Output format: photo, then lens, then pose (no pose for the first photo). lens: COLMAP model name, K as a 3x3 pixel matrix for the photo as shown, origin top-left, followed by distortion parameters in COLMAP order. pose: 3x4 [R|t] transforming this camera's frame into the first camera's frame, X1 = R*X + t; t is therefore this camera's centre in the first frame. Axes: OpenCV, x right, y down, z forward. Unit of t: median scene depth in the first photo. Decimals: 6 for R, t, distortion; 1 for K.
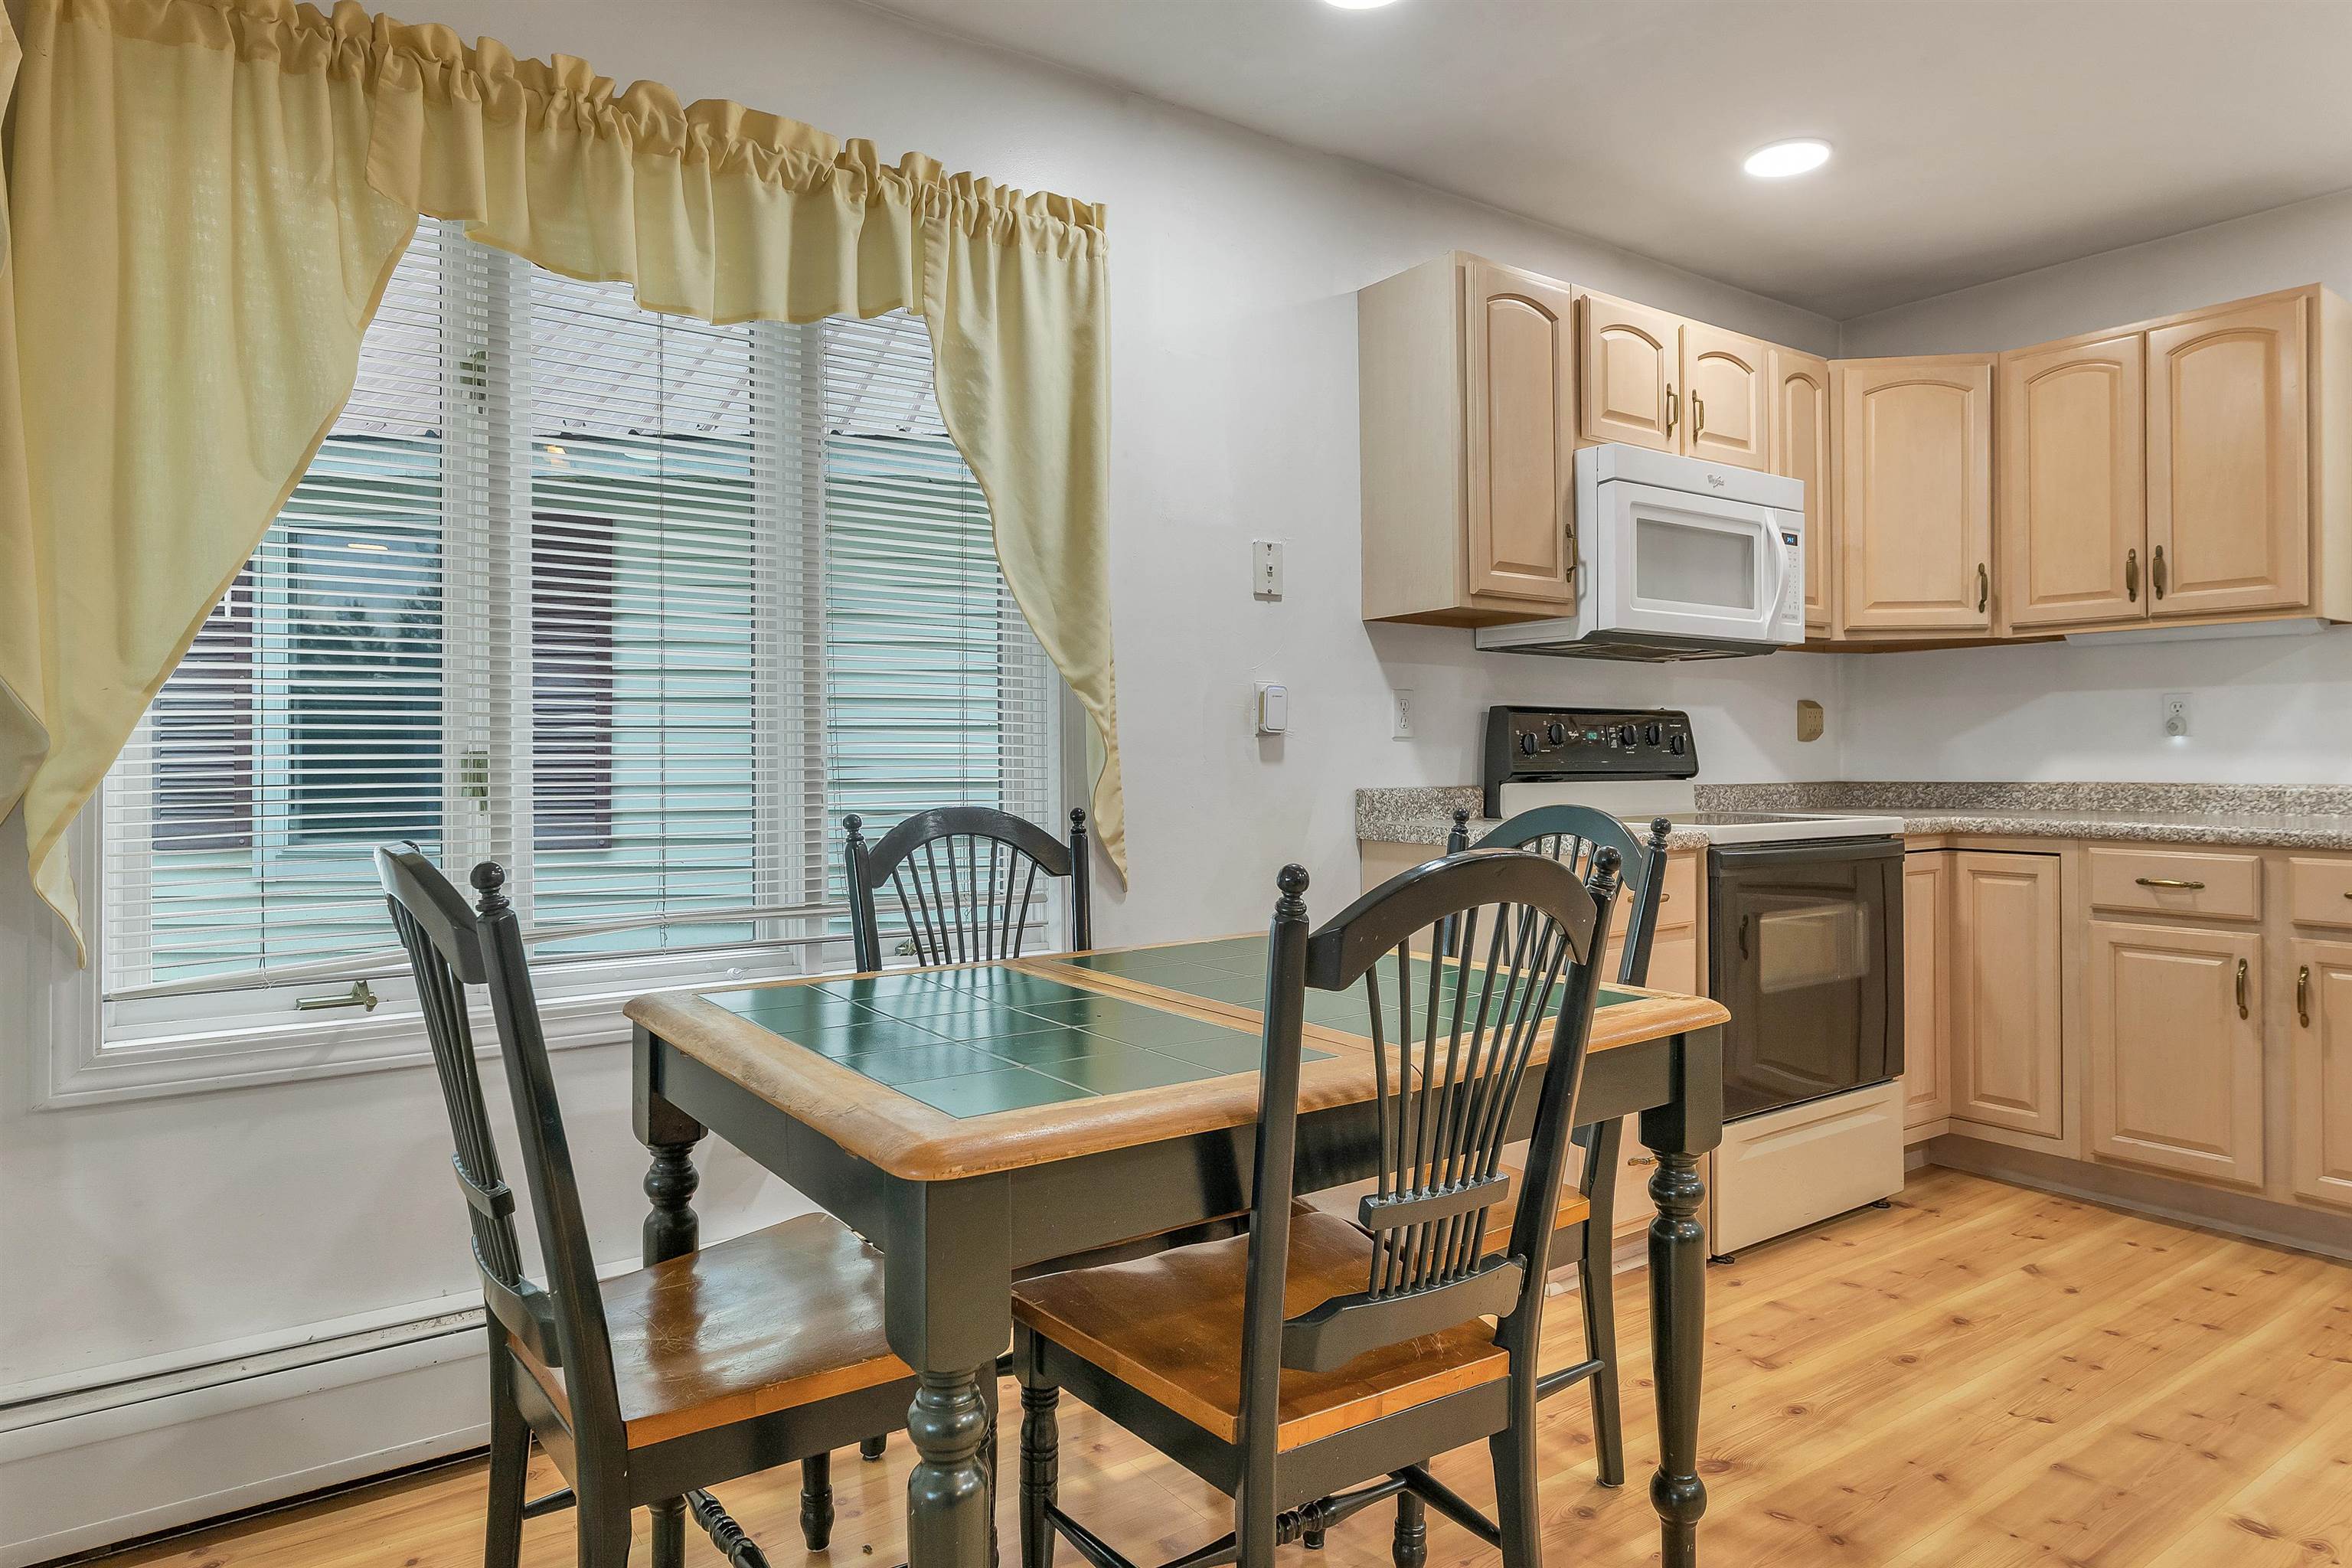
lens RADIAL K [[1421.4, 0, 1134.2], [0, 1421.4, 756.6], [0, 0, 1]] dist [-0.002994, 0.002976]
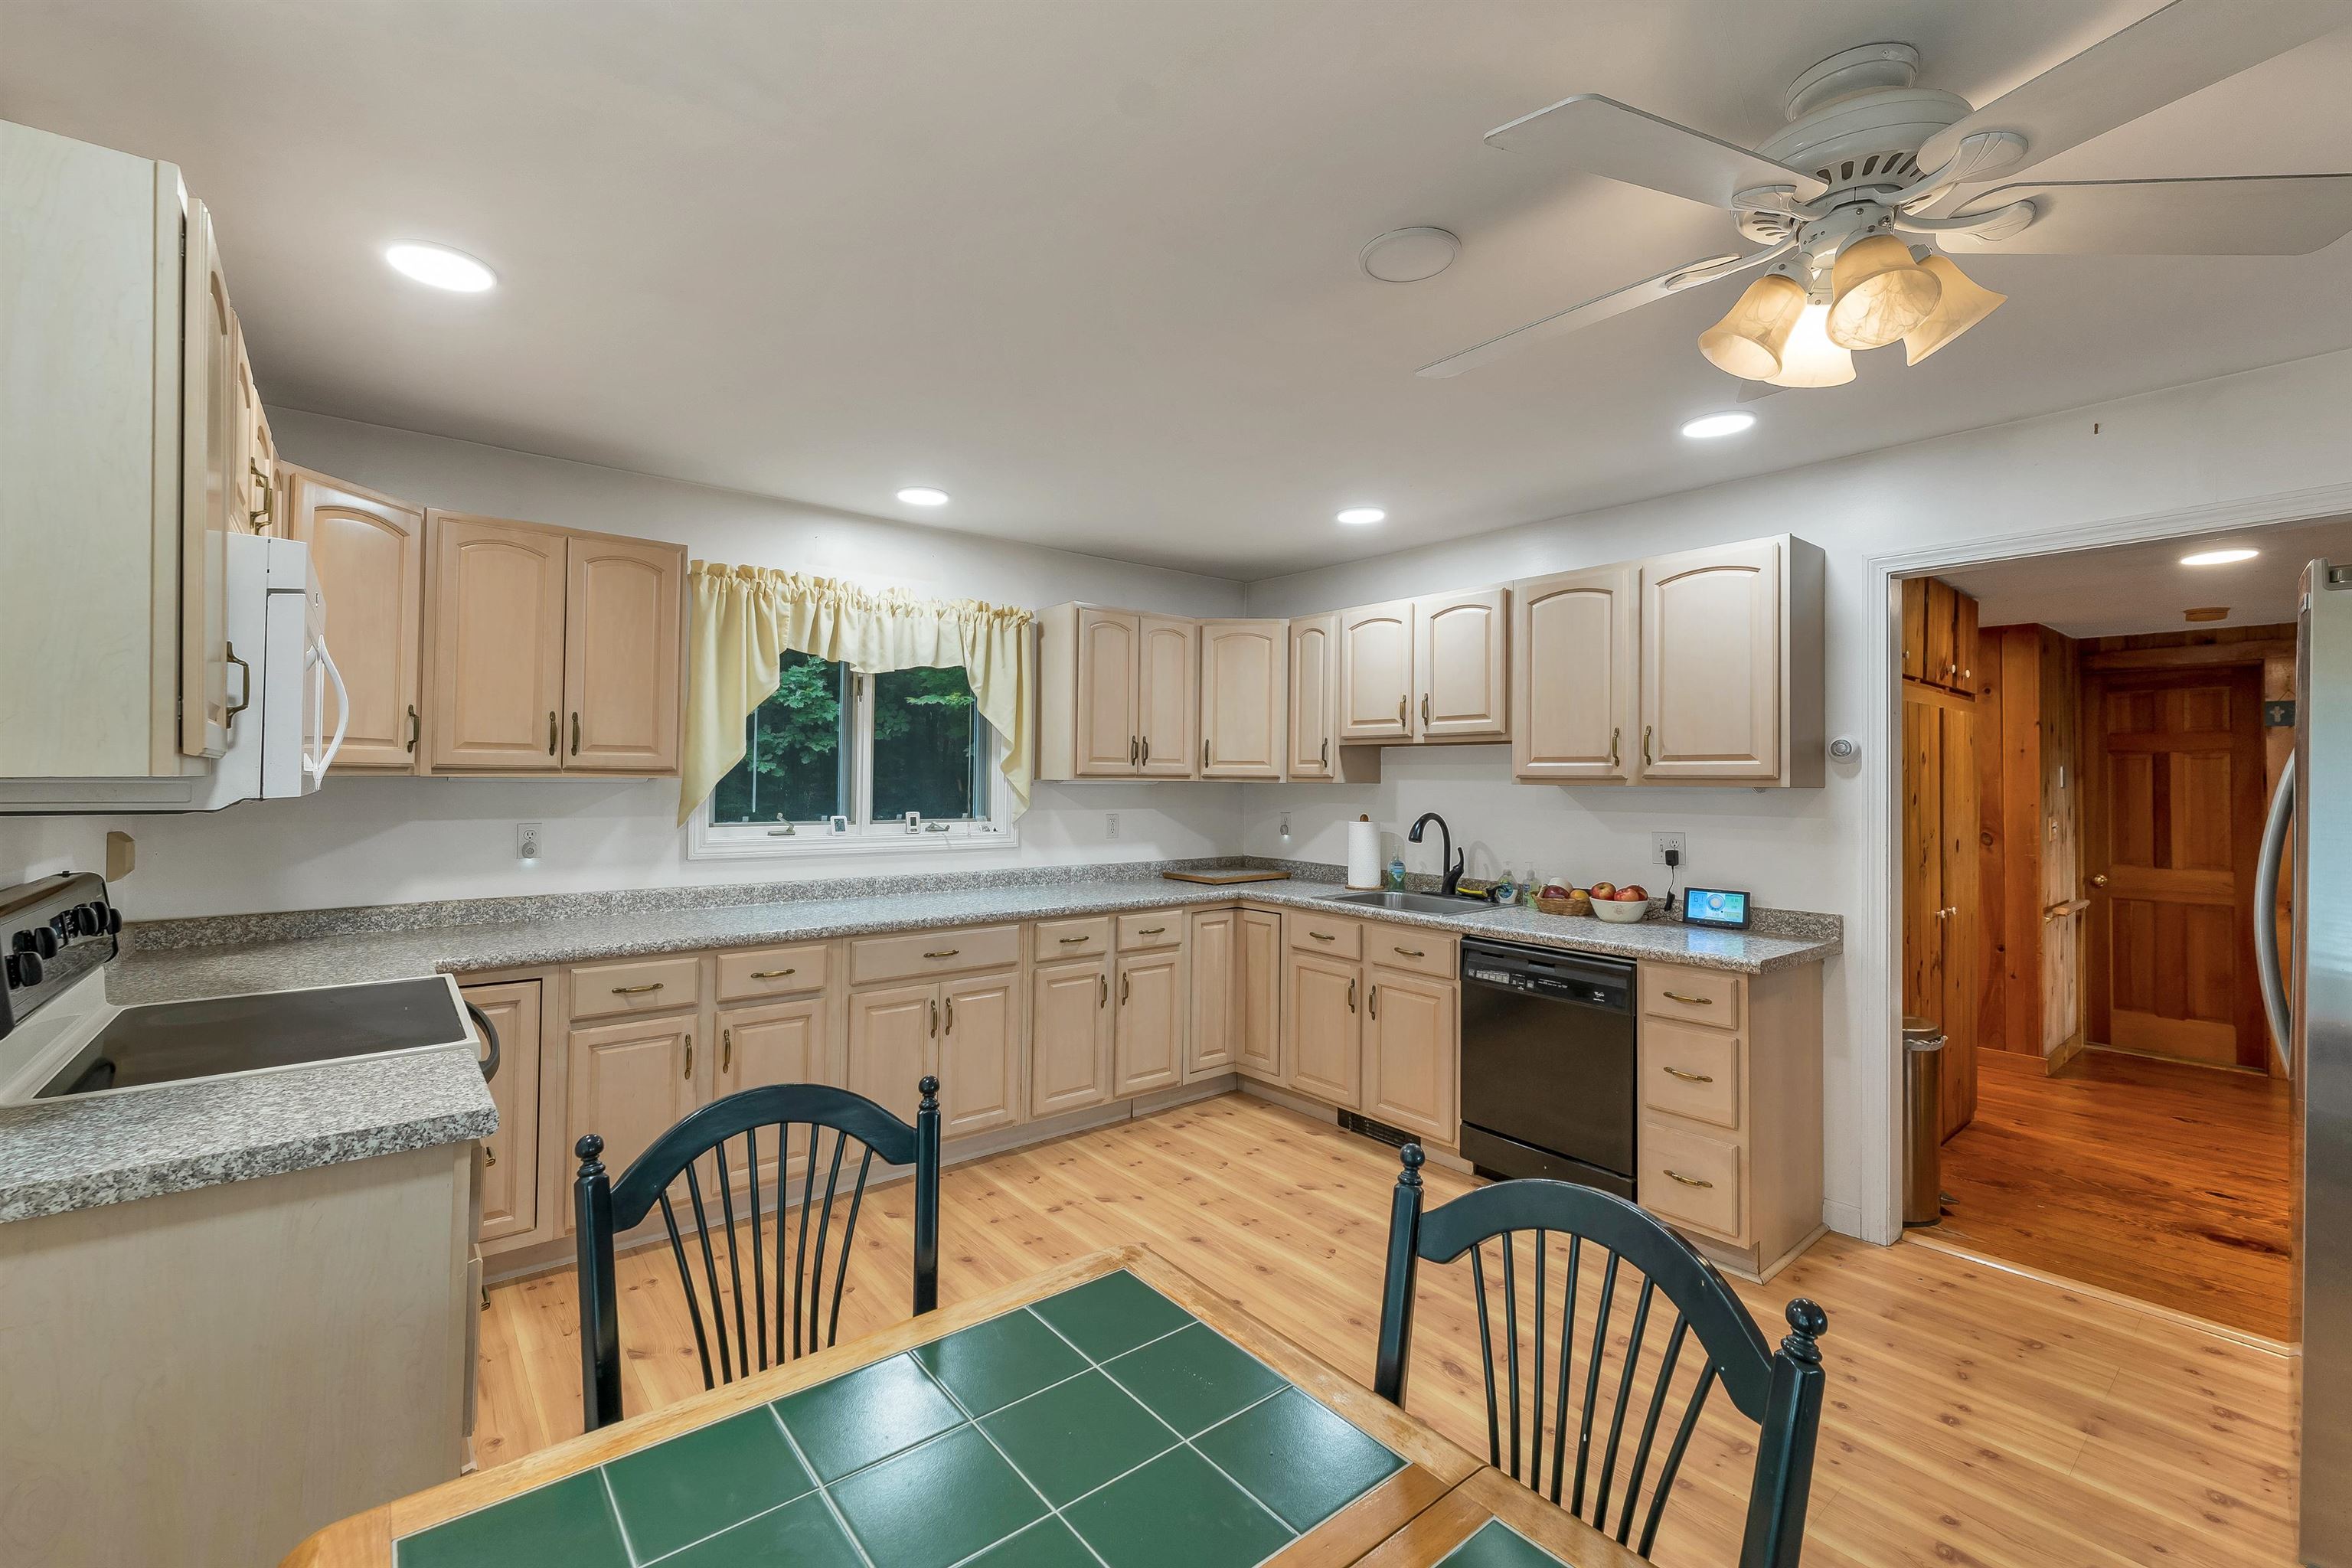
lens RADIAL K [[982.8, 0, 1182.8], [0, 982.8, 762.1], [0, 0, 1]] dist [0.004642, -0.001780]
pose [[-0.085372, 0.018434, 0.996179, -0.196816], [-0.012764, 0.999727, -0.019594, -0.102024], [-0.996267, -0.014387, -0.085113, 0.581965]]
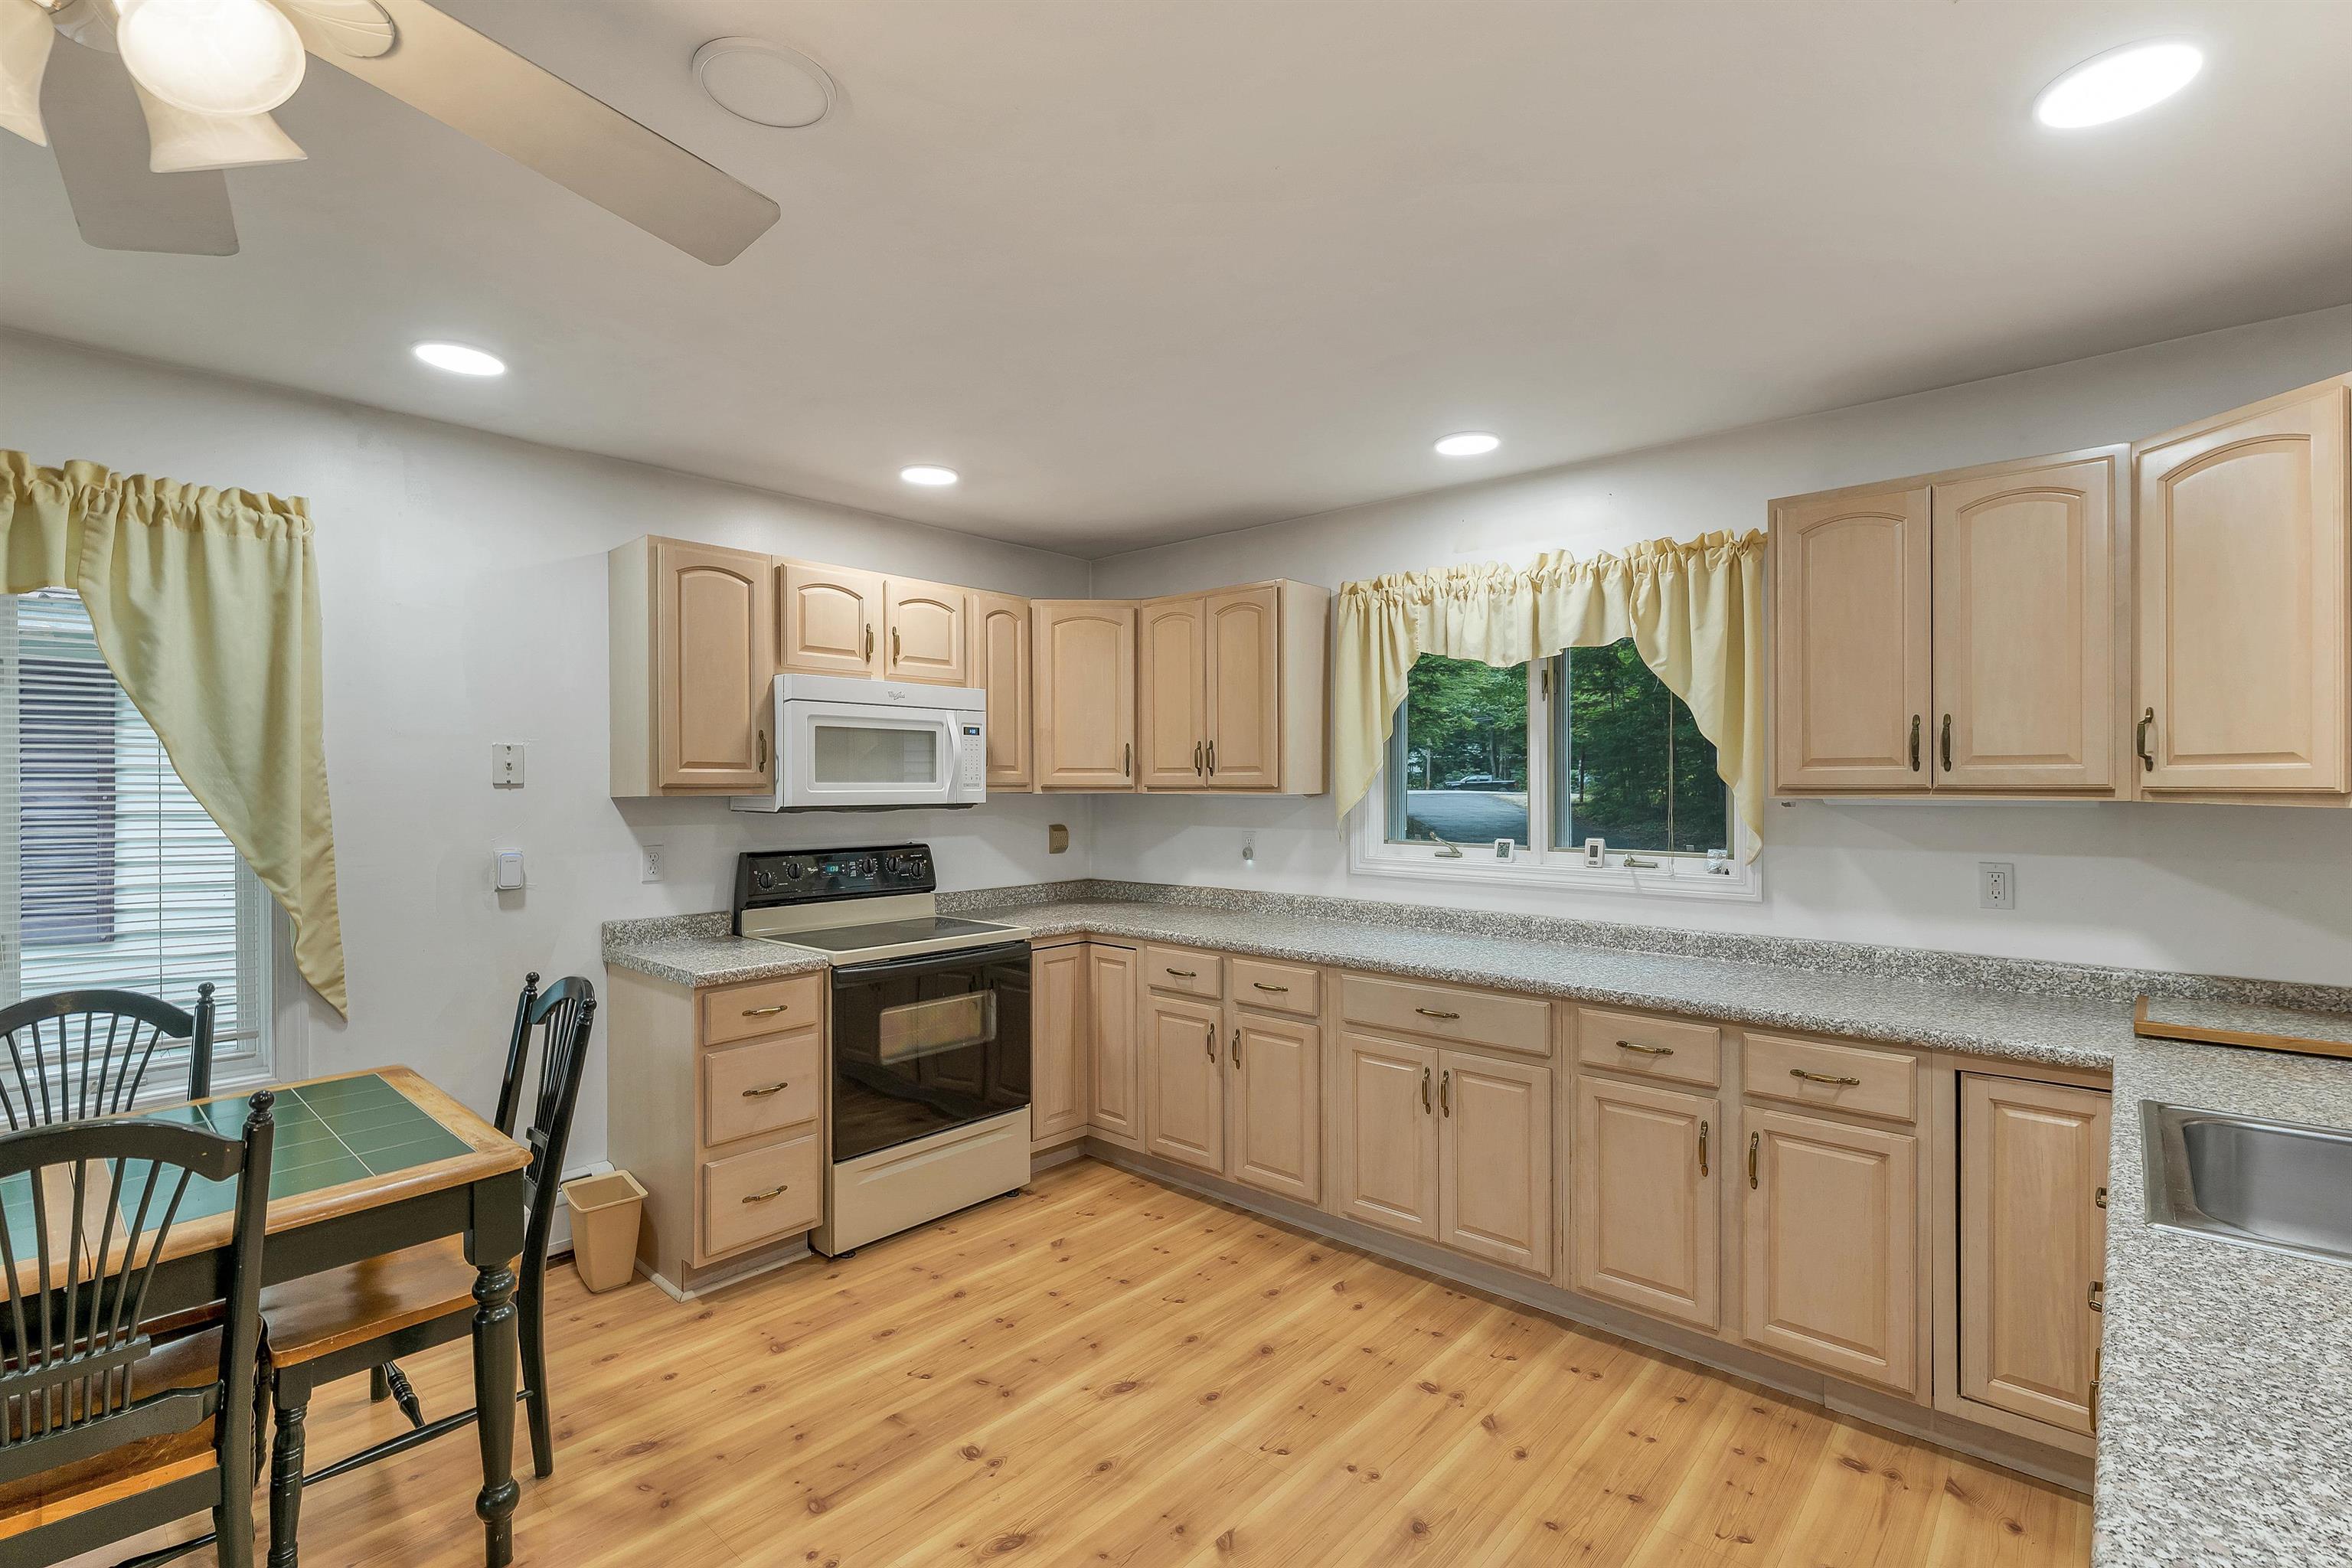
lens RADIAL K [[1067.1, 0, 1164.3], [0, 1067.1, 785.0], [0, 0, 1]] dist [-0.003824, -0.000690]
pose [[0.974762, 0.001787, 0.223240, 0.451112], [-0.003038, 0.999982, 0.005260, -0.115173], [-0.223227, -0.005806, 0.974749, -0.102869]]
